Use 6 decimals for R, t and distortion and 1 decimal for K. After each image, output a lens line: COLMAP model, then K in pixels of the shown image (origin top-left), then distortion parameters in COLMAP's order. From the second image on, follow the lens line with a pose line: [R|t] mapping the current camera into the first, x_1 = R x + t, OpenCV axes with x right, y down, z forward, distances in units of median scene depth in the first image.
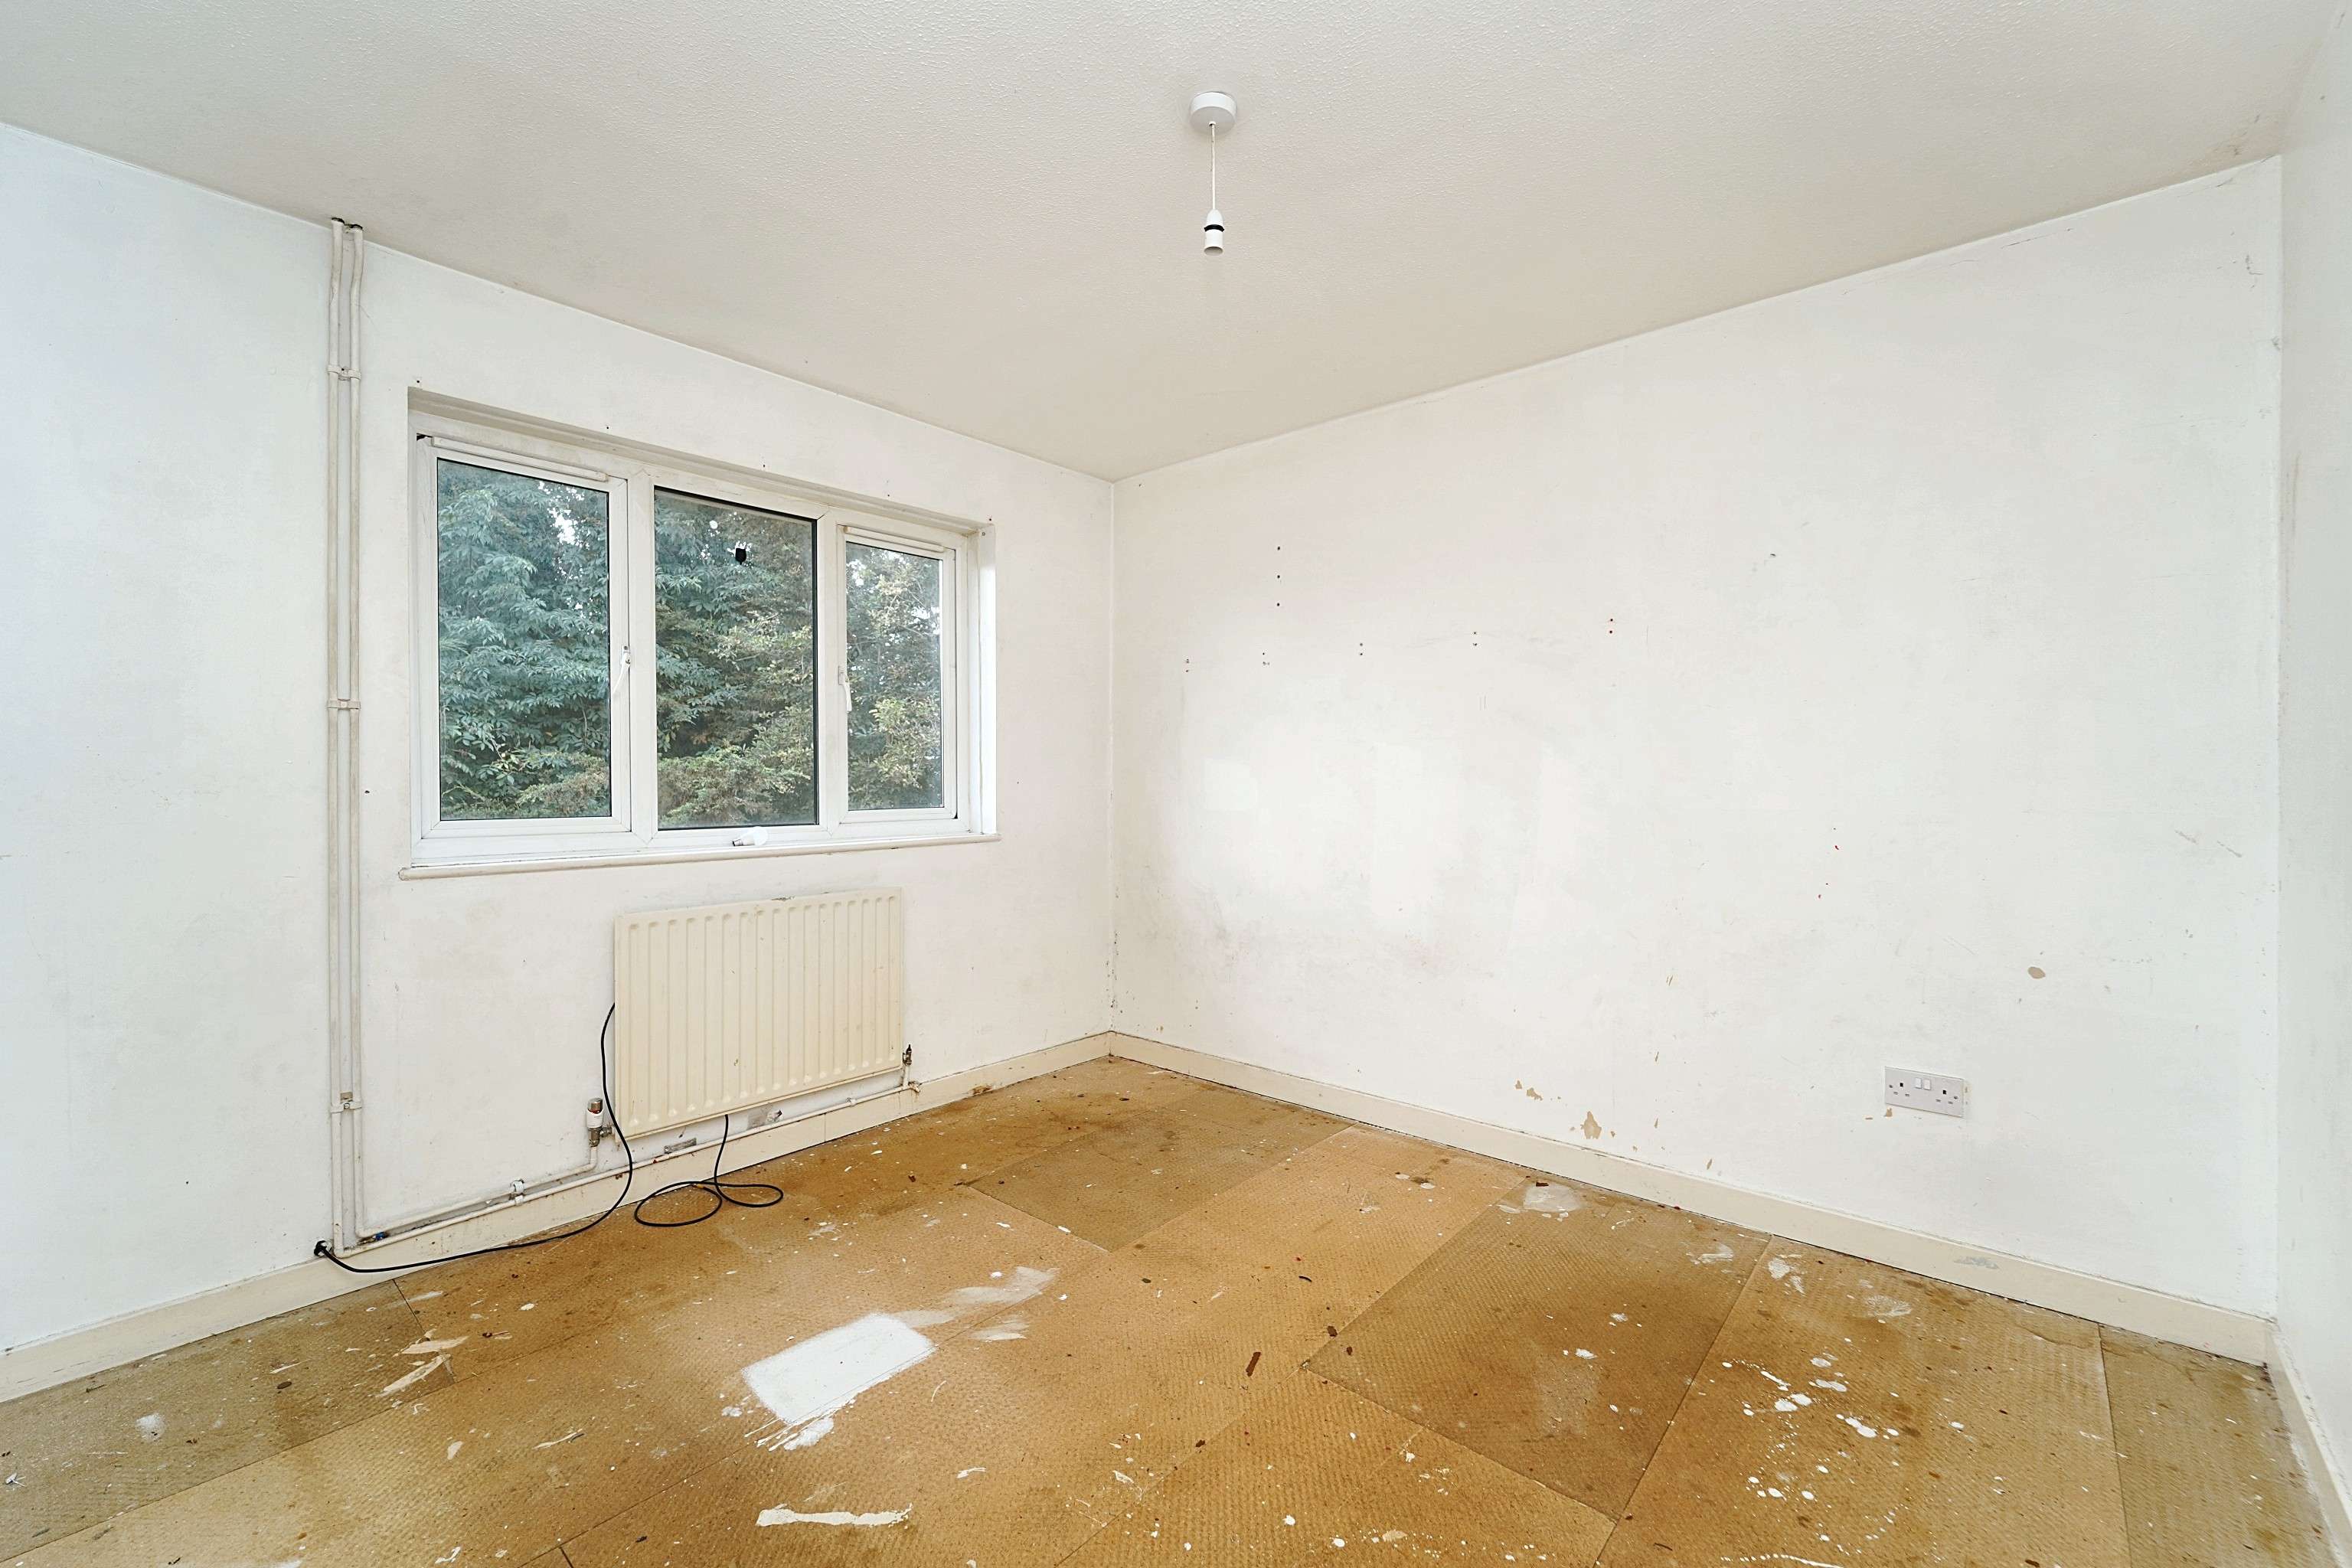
lens RADIAL K [[941.0, 0, 1176.0], [0, 941.0, 784.0], [0, 0, 1]] dist [-0.004253, -0.000772]
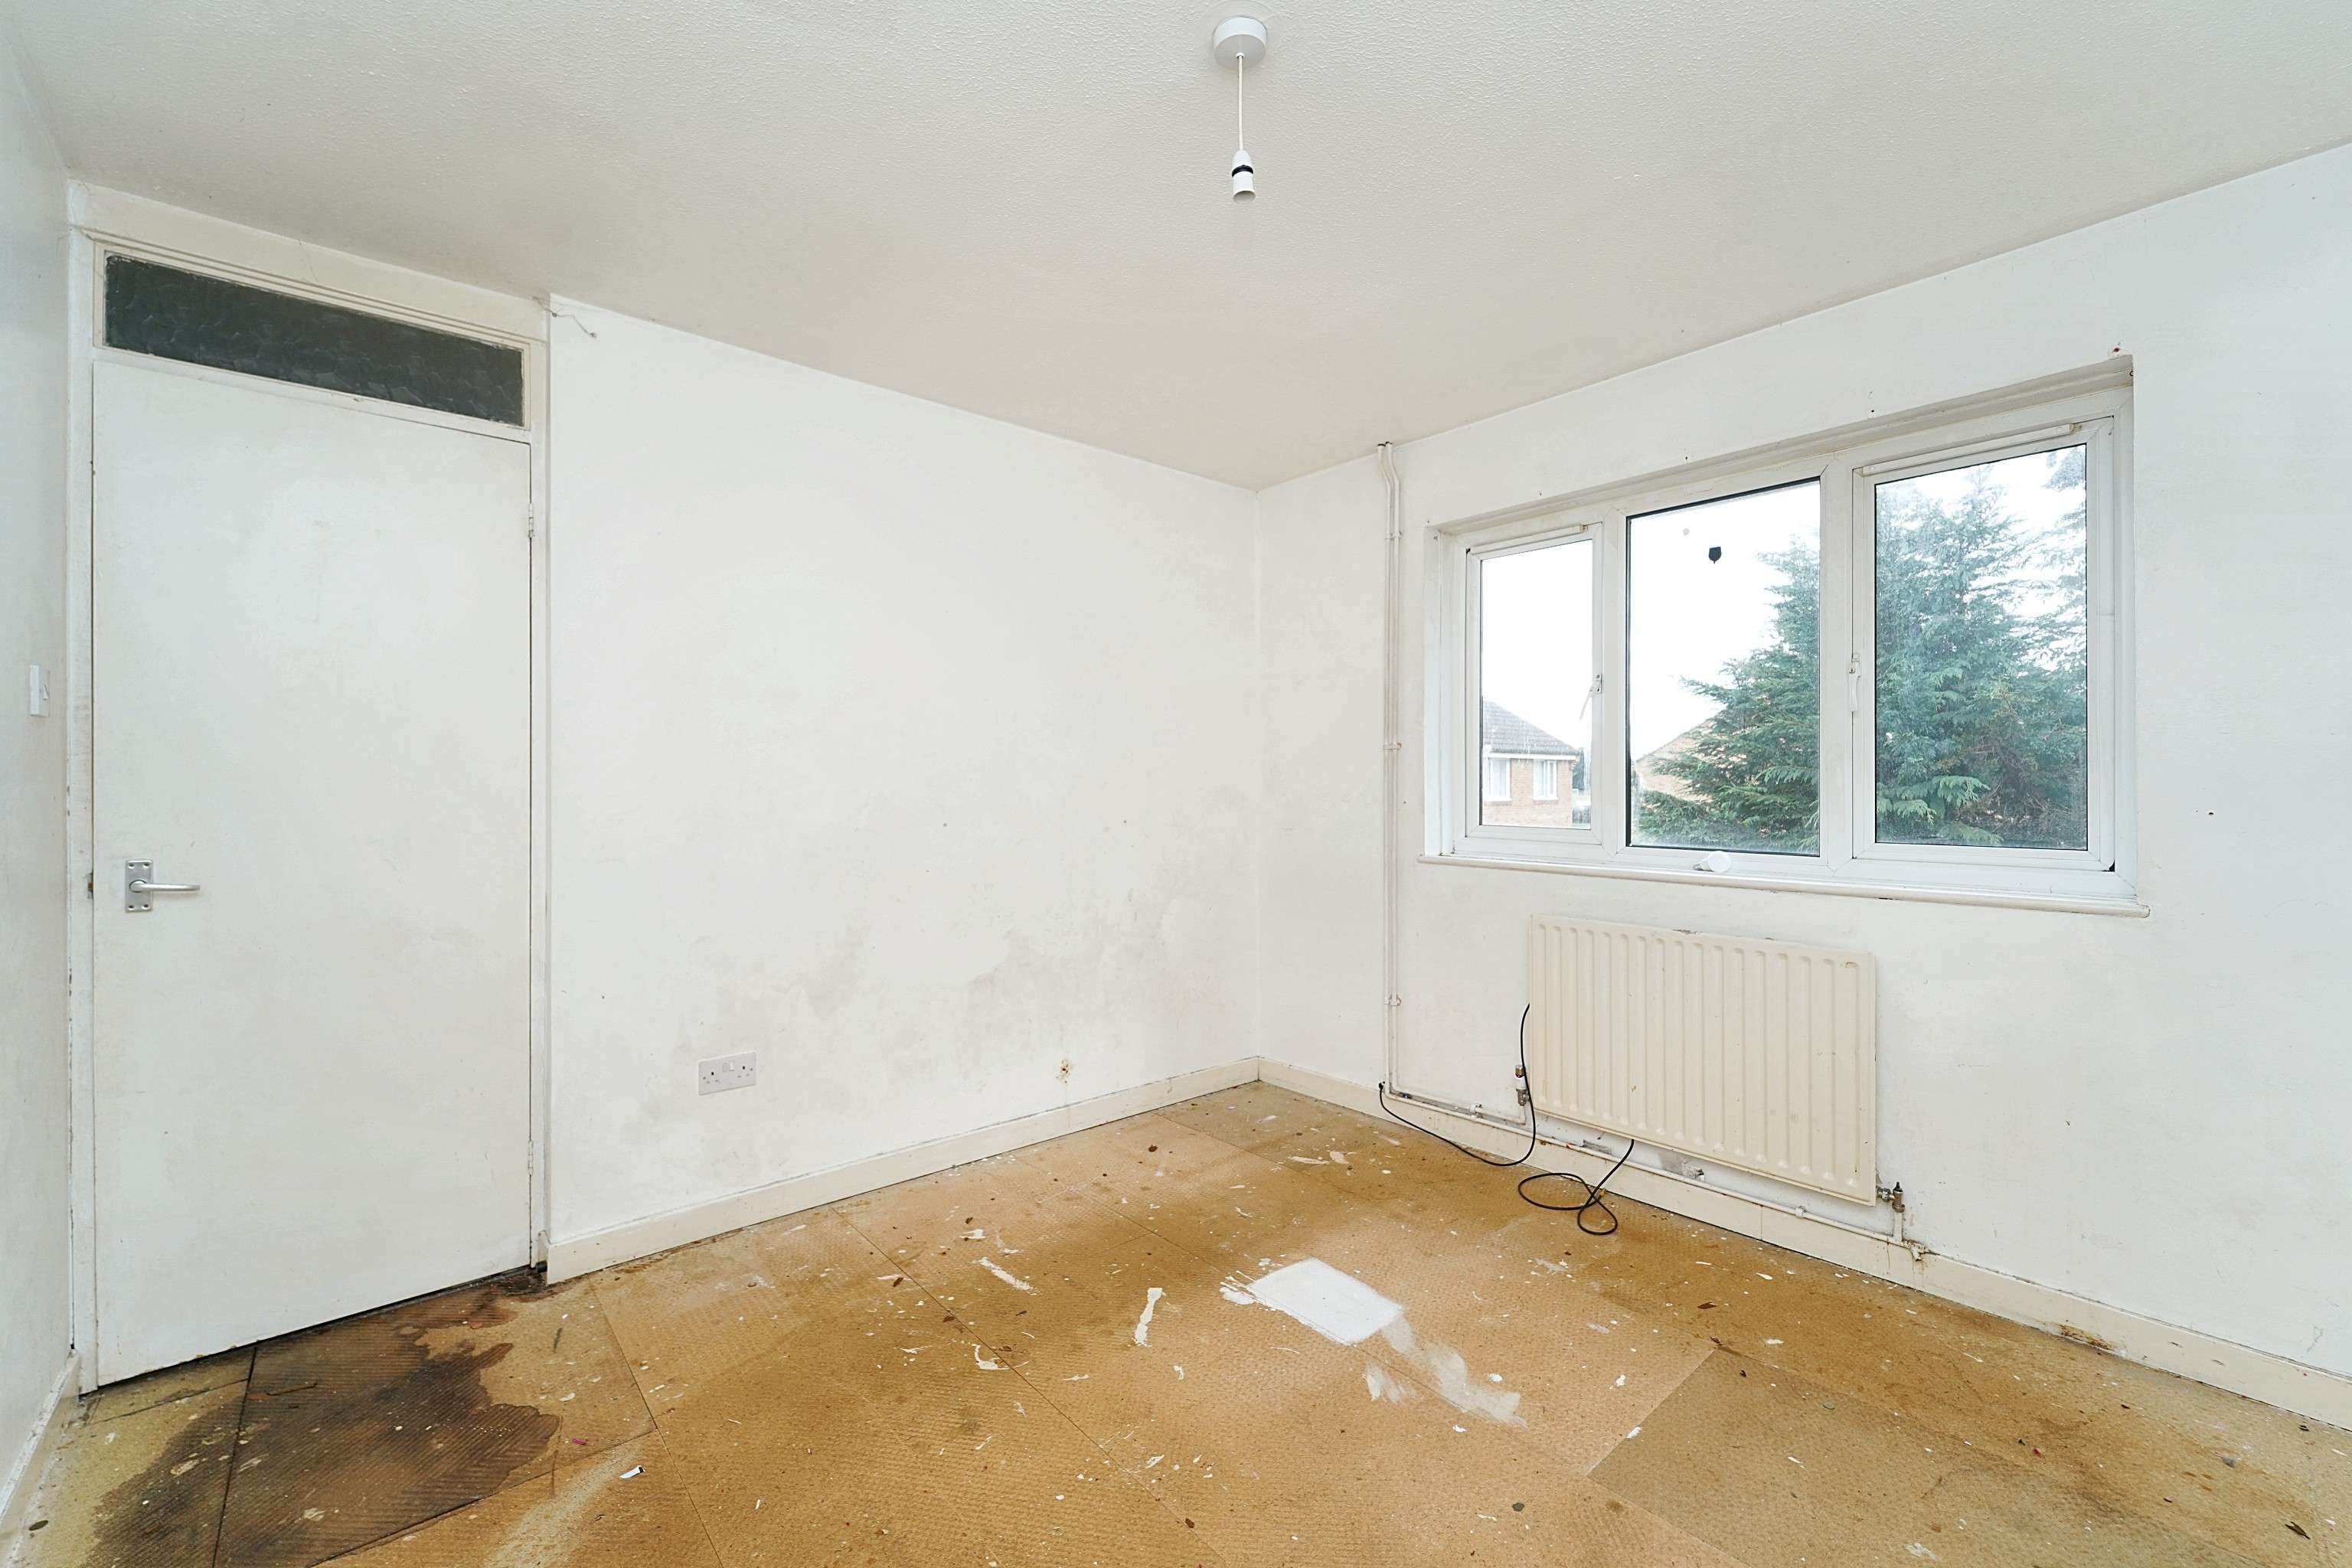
lens RADIAL K [[941.0, 0, 1176.0], [0, 941.0, 784.0], [0, 0, 1]] dist [-0.004253, -0.000772]
pose [[-0.128060, 0.000494, -0.991766, 0.610332], [-0.014101, 0.999898, 0.002319, -0.016587], [0.991666, 0.014282, -0.128040, 0.709436]]
